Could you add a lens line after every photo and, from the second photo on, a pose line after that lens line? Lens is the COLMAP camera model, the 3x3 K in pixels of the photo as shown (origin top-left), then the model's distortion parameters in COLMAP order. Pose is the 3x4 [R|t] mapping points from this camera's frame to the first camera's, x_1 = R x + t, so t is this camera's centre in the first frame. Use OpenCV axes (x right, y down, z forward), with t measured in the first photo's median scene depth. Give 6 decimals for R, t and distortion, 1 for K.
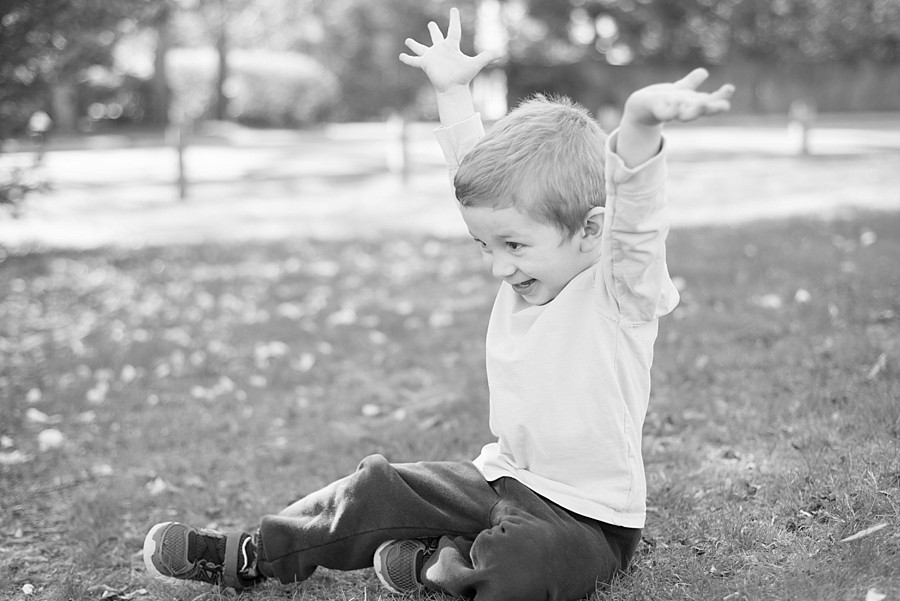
lens RADIAL K [[1306.8, 0, 450.9], [0, 1306.8, 301.1], [0, 0, 1]] dist [-0.005524, 0.000000]
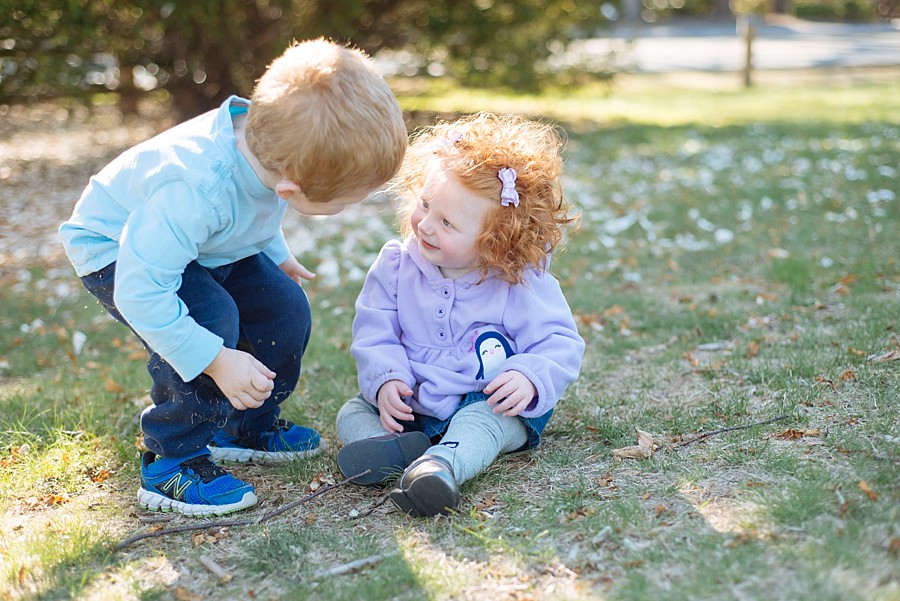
lens RADIAL K [[1306.8, 0, 449.1], [0, 1306.8, 299.5], [0, 0, 1]] dist [-0.005524, 0.000000]
pose [[0.919761, 0.095301, -0.380732, -0.020104], [-0.065961, 0.993808, 0.089414, 0.028923], [0.386895, -0.057126, 0.920352, -0.153374]]
